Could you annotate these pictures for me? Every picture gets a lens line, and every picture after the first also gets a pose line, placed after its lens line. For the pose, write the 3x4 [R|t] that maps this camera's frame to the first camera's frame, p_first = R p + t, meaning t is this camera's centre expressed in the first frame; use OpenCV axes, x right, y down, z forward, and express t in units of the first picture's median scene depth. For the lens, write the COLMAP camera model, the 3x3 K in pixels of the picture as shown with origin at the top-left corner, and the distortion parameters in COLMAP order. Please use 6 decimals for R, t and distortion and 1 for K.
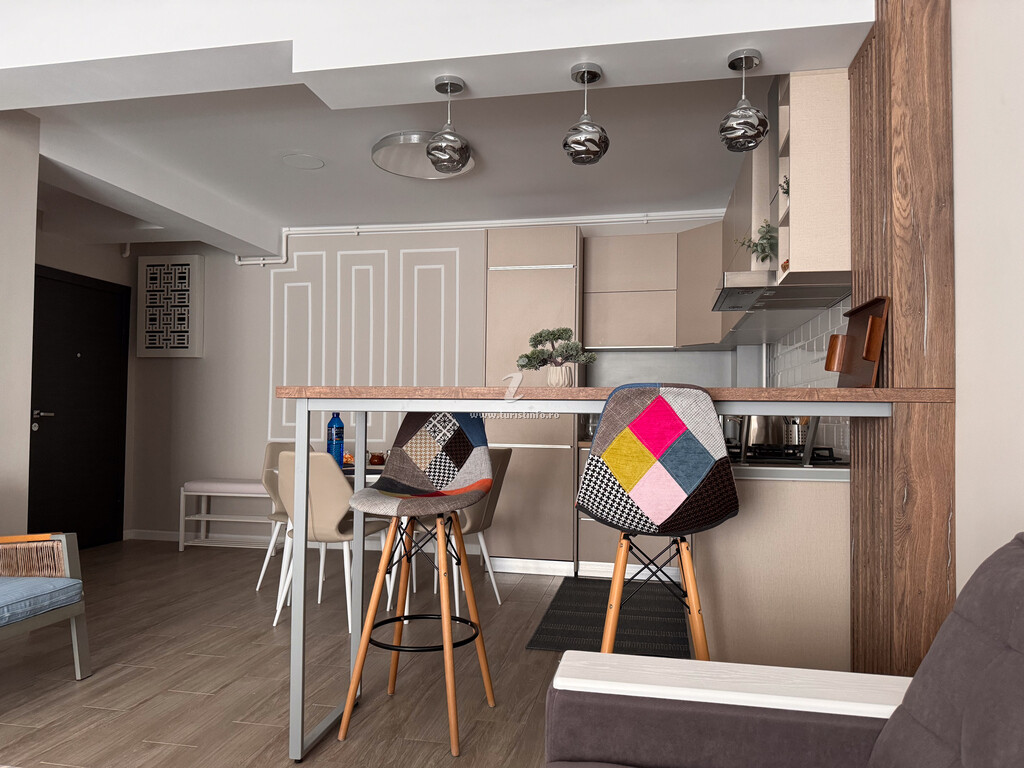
lens RADIAL K [[717.6, 0, 513.0], [0, 717.6, 383.2], [0, 0, 1]] dist [0.064339, -0.080859]
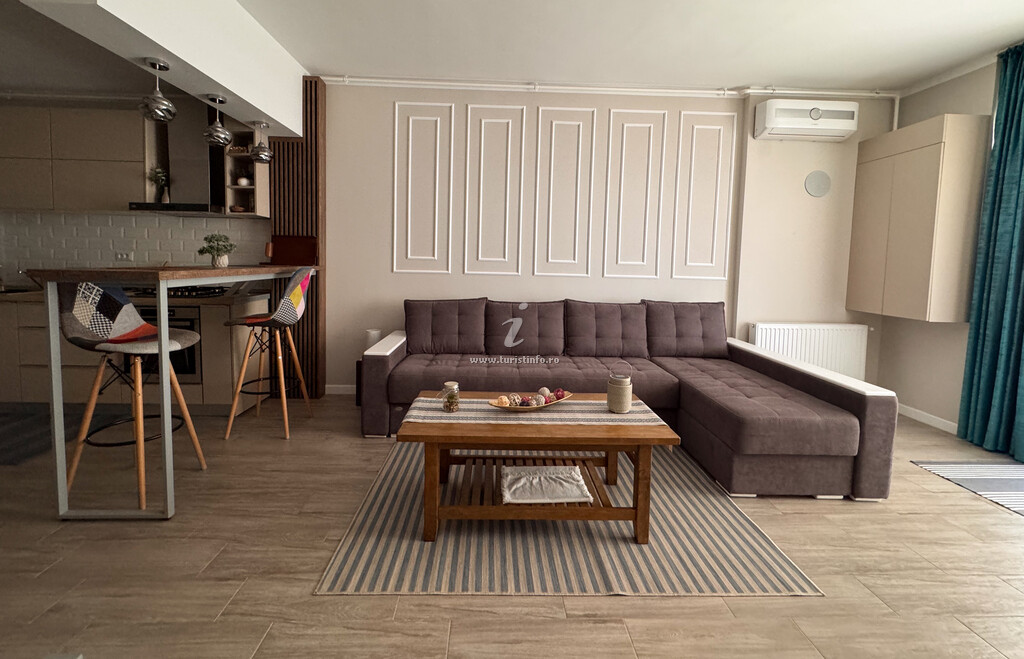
lens RADIAL K [[433.9, 0, 504.3], [0, 433.9, 293.7], [0, 0, 1]] dist [-0.000582, 0.000119]
pose [[-0.221230, -0.085821, 0.971438, -1.039730], [-0.067137, 0.995097, 0.072621, -0.046430], [-0.972908, -0.049154, -0.225907, 0.443769]]
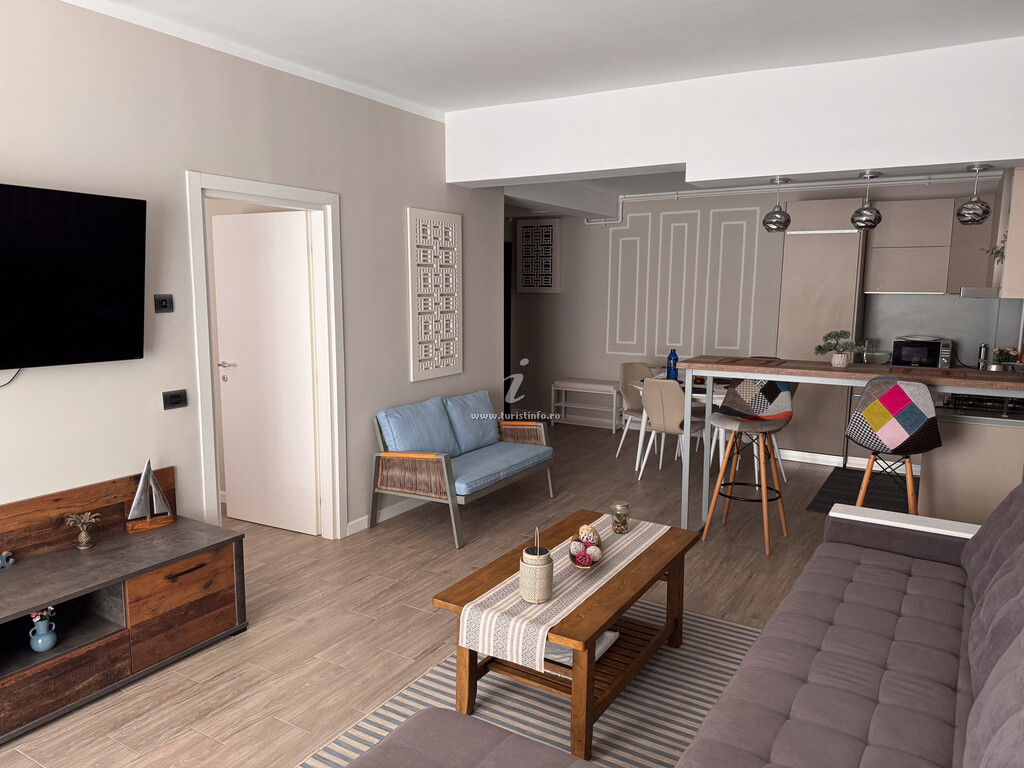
lens RADIAL K [[717.6, 0, 511.4], [0, 717.6, 384.9], [0, 0, 1]] dist [0.064339, -0.080859]
pose [[0.937509, 0.044627, -0.345086, -0.061674], [0.017498, 0.984440, 0.174847, -0.228102], [0.347520, -0.169959, 0.922141, -0.766403]]
